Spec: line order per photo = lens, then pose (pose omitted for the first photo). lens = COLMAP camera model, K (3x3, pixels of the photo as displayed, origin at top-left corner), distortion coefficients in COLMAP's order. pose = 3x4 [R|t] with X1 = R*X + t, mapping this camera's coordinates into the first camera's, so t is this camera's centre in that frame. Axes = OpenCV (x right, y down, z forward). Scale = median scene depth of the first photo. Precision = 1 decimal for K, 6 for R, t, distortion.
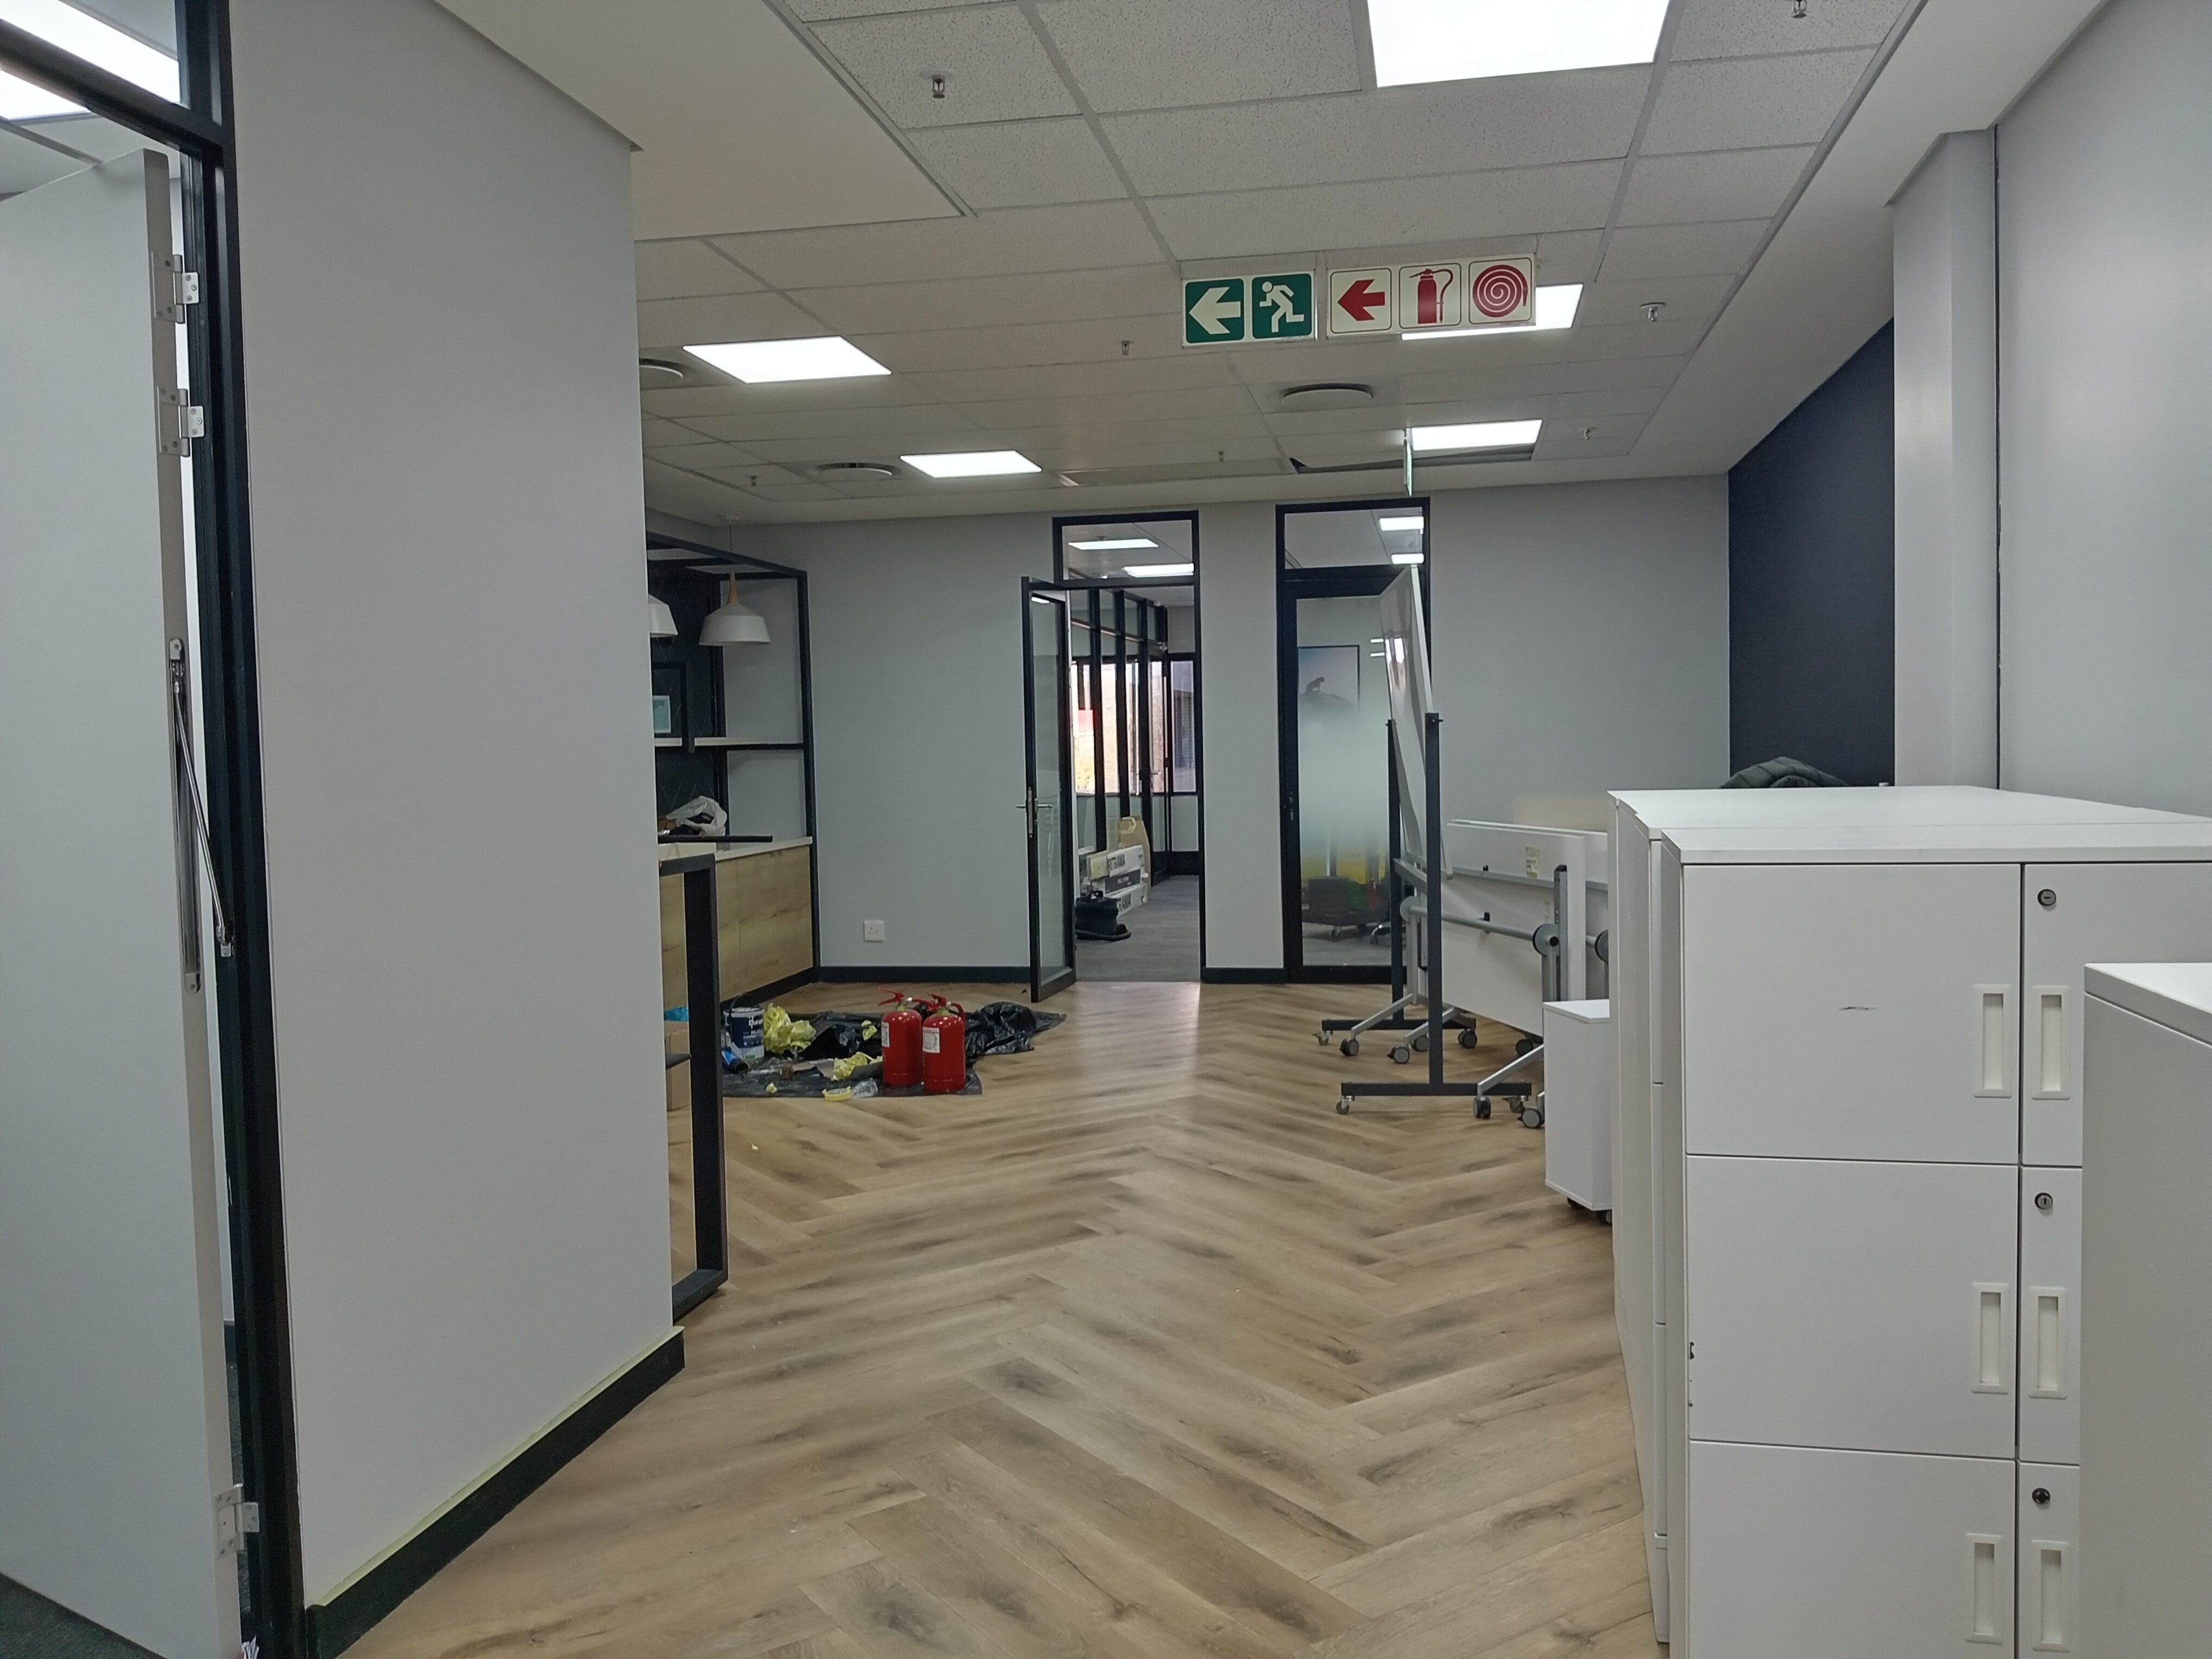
lens RADIAL K [[1709.2, 0, 1116.3], [0, 1709.2, 841.6], [0, 0, 1]] dist [0.033609, -0.071276]
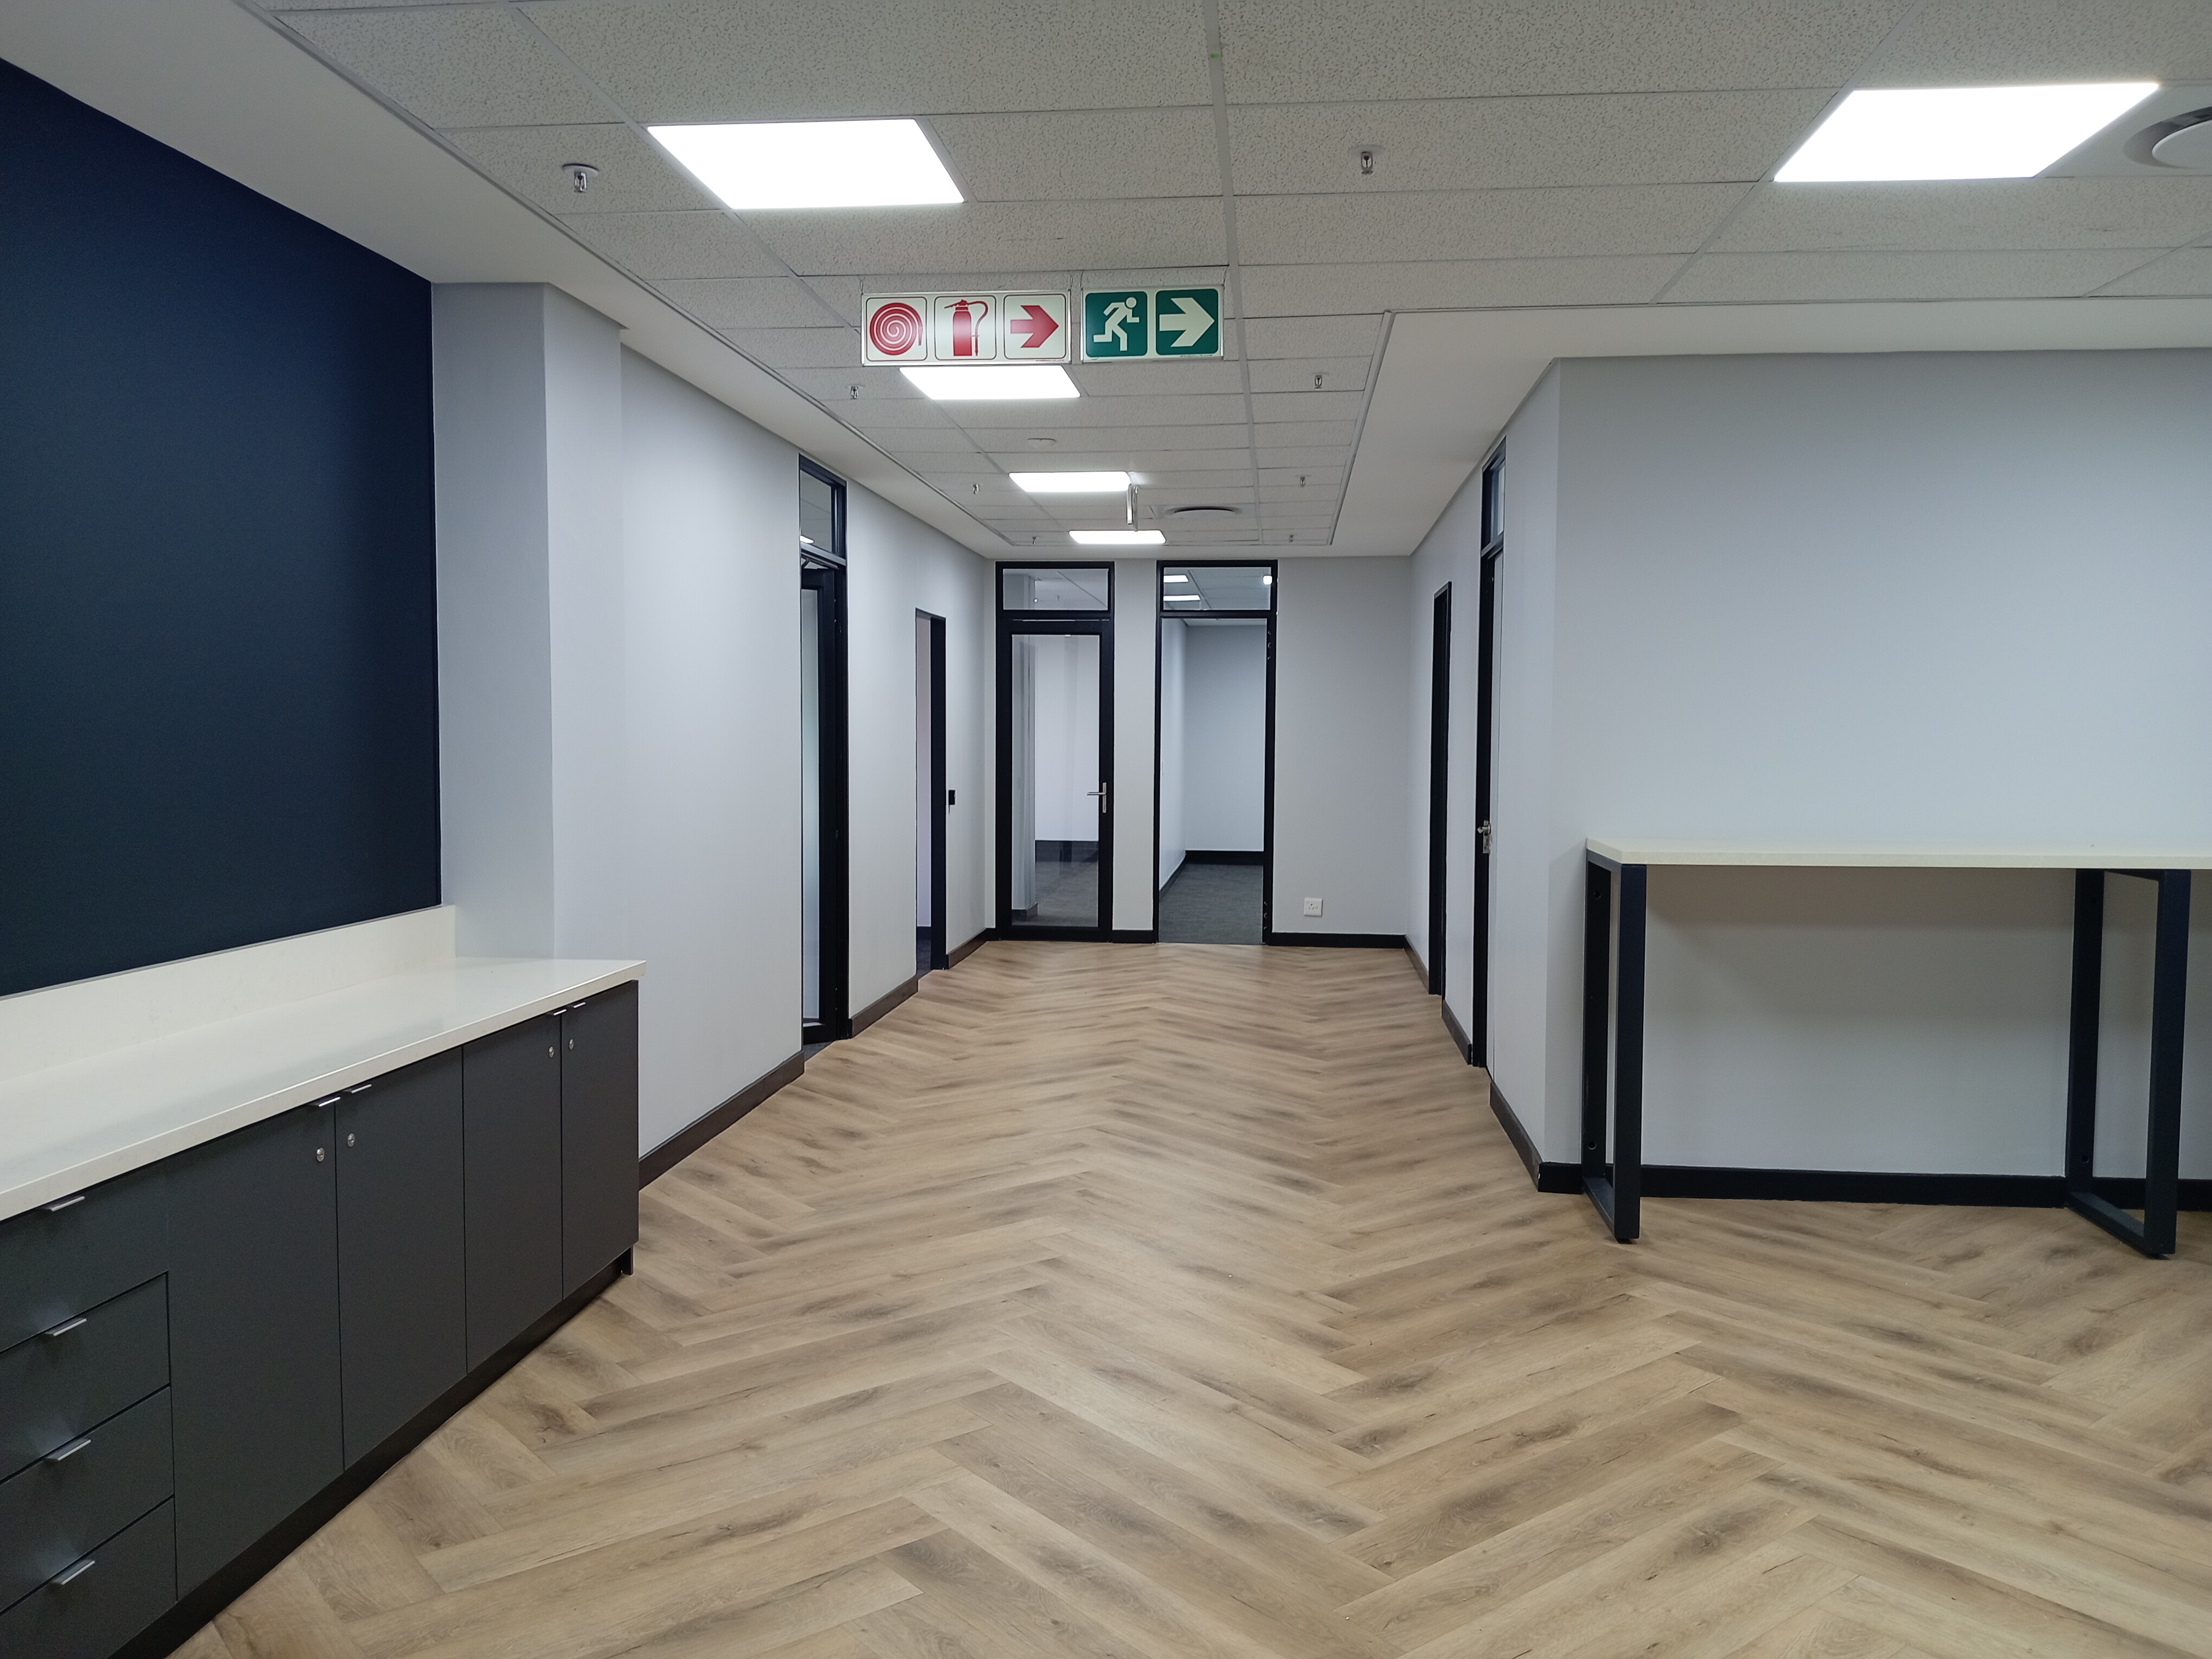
lens RADIAL K [[1709.2, 0, 1106.9], [0, 1709.2, 833.6], [0, 0, 1]] dist [0.033609, -0.071276]
pose [[-0.995932, 0.025593, -0.086398, 0.187172], [0.014956, 0.992469, 0.121580, -0.143774], [0.088859, 0.119793, -0.988814, 1.925649]]
